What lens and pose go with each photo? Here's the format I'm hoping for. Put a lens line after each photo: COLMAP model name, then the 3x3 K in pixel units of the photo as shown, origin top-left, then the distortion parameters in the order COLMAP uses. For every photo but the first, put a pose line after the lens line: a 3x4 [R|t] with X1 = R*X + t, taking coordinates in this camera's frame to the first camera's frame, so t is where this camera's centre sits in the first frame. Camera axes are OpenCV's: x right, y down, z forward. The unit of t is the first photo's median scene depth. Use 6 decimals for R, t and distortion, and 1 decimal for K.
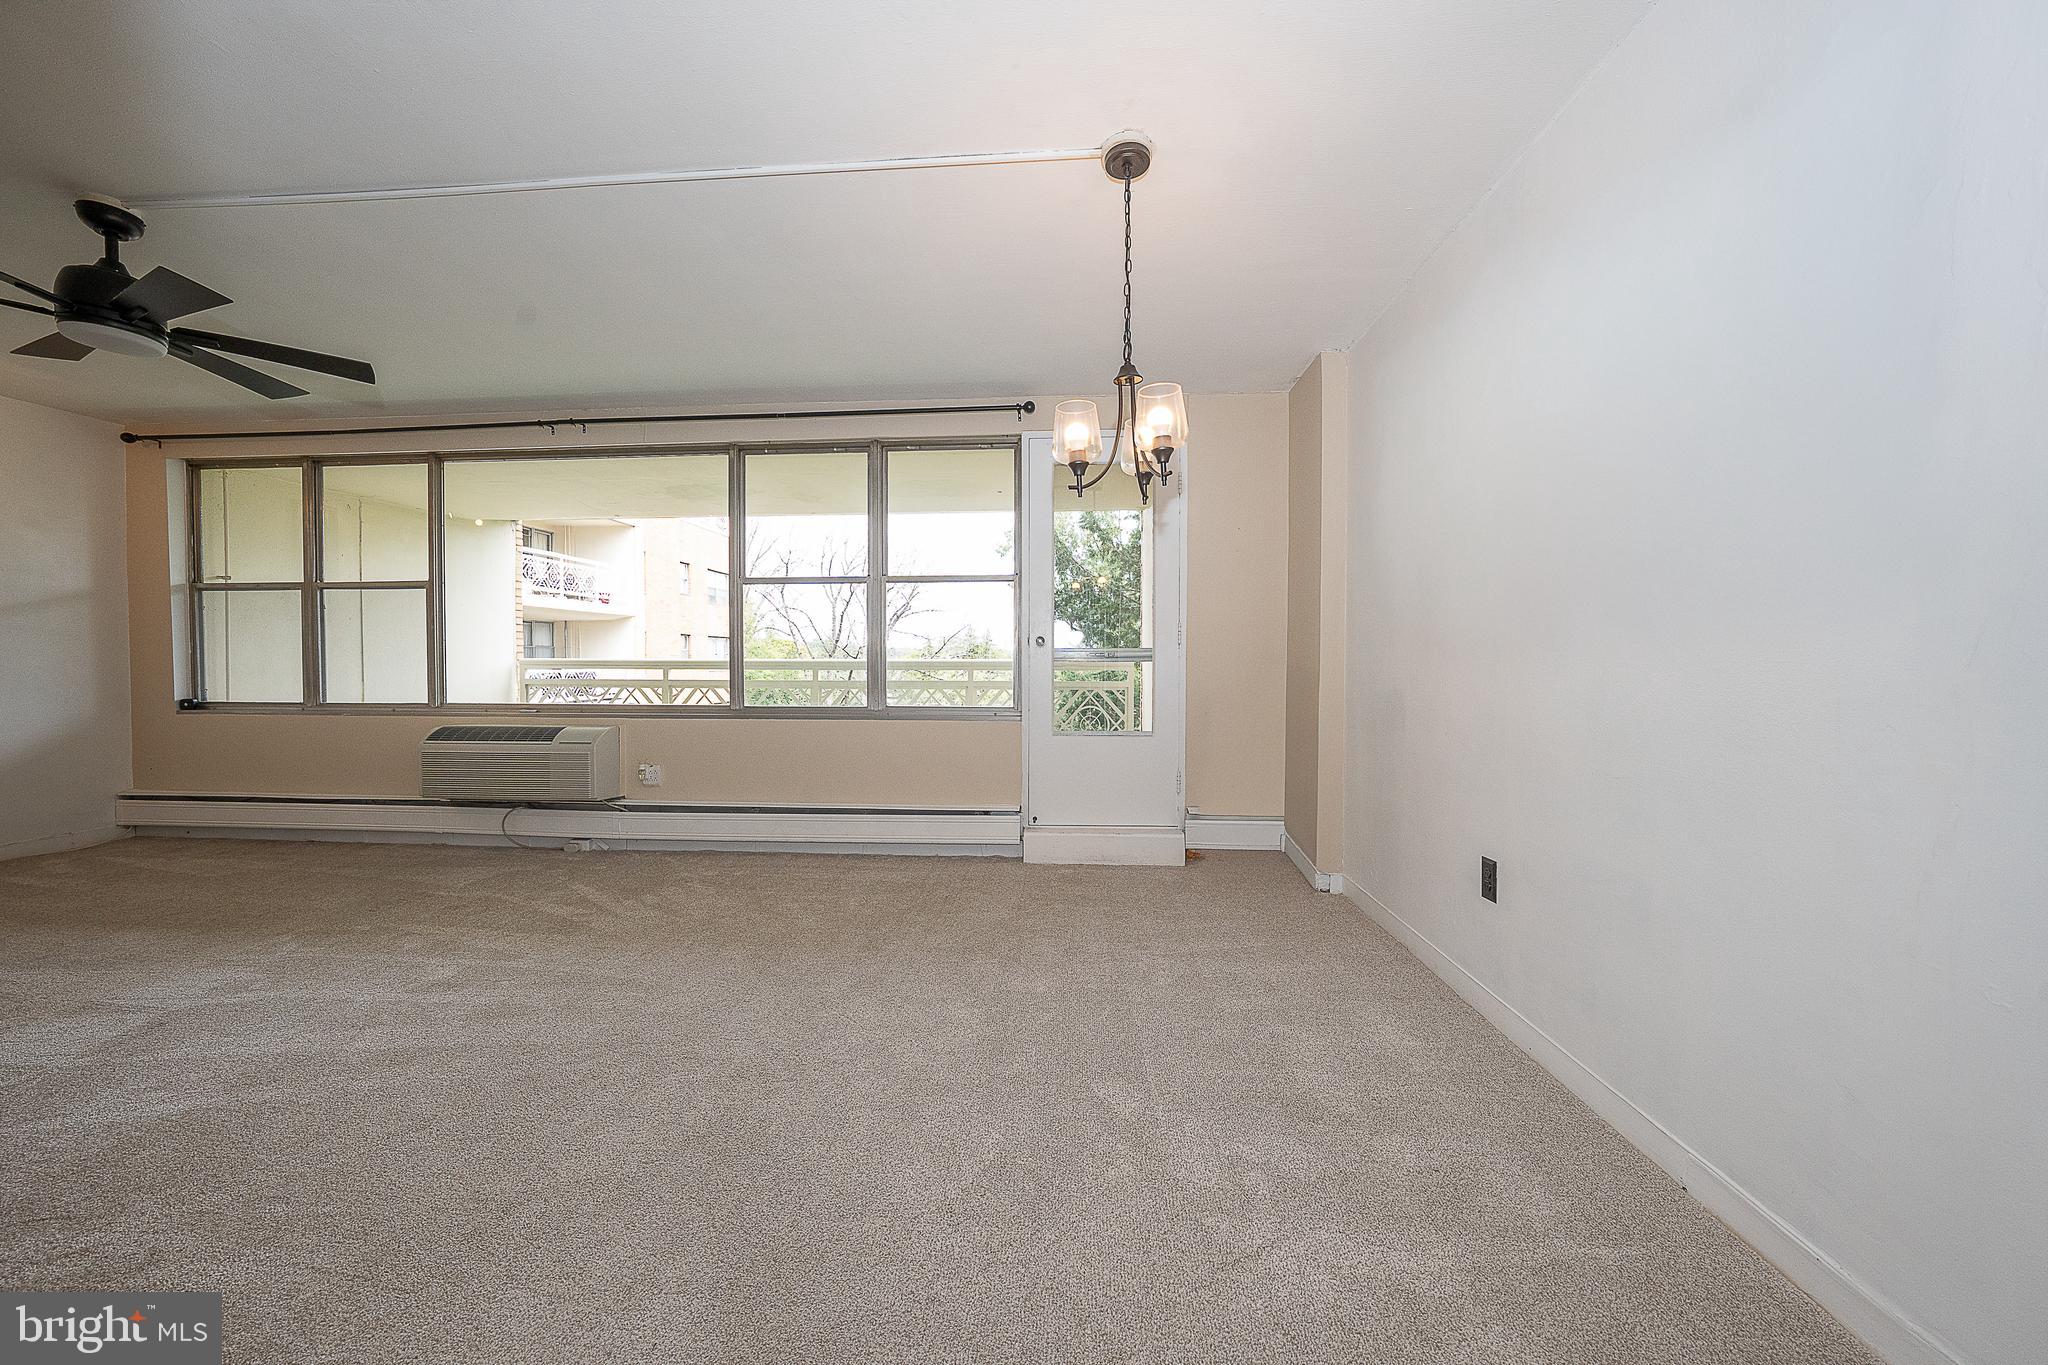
lens RADIAL K [[705.2, 0, 1024.8], [0, 705.2, 677.7], [0, 0, 1]] dist [-0.029662, 0.005589]
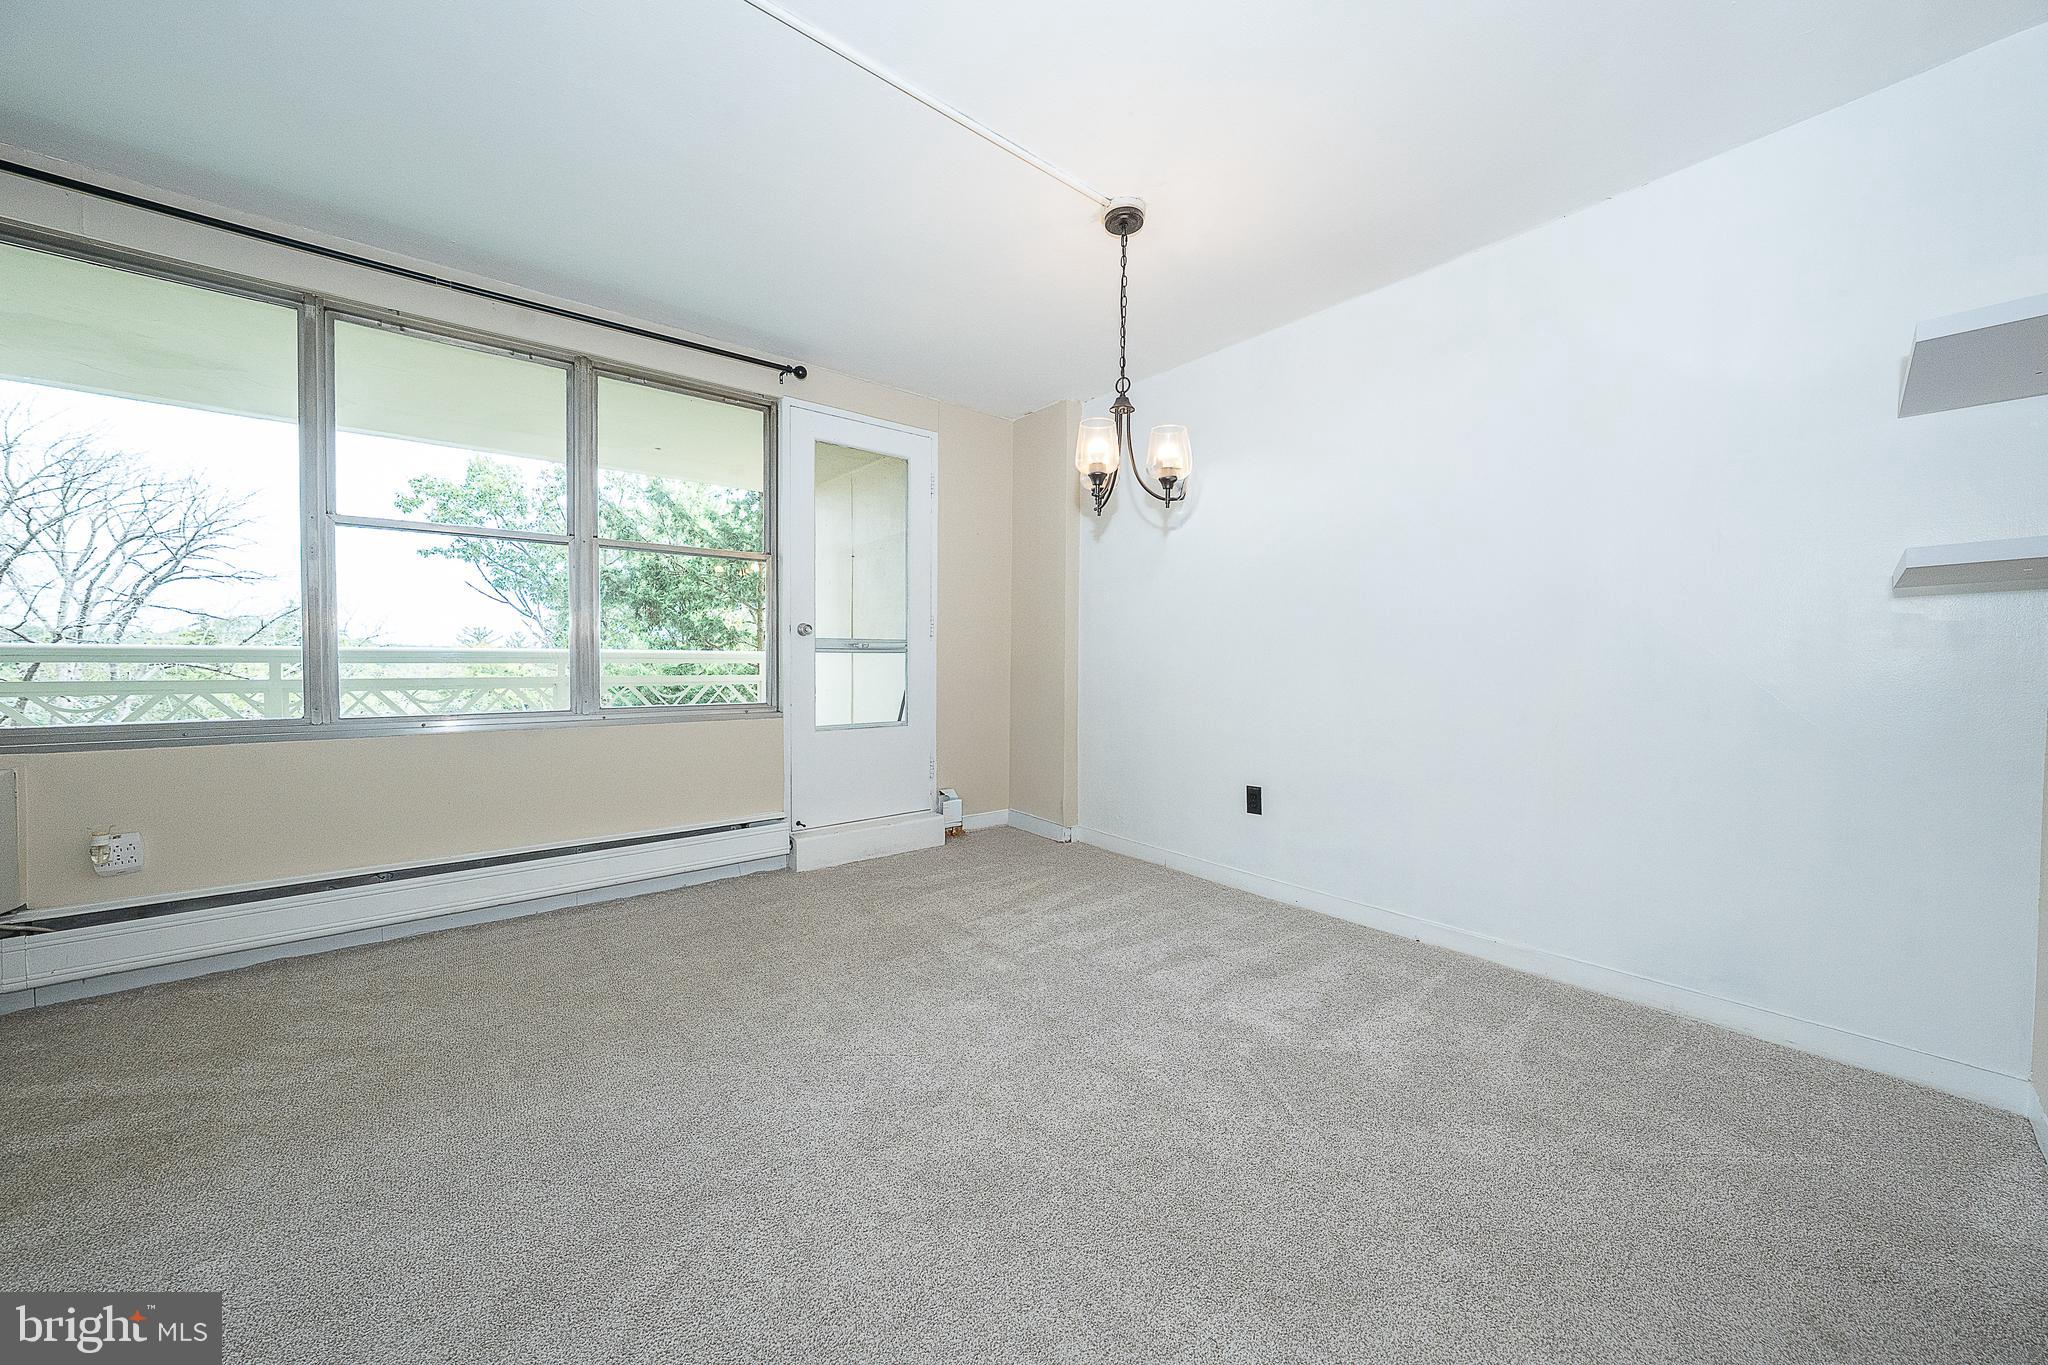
lens RADIAL K [[705.2, 0, 1032.8], [0, 705.2, 675.9], [0, 0, 1]] dist [-0.029662, 0.005589]
pose [[0.726810, -0.013607, 0.686704, -0.375771], [0.010437, 0.999907, 0.008767, 0.003721], [-0.686759, 0.000796, 0.726885, 0.124040]]
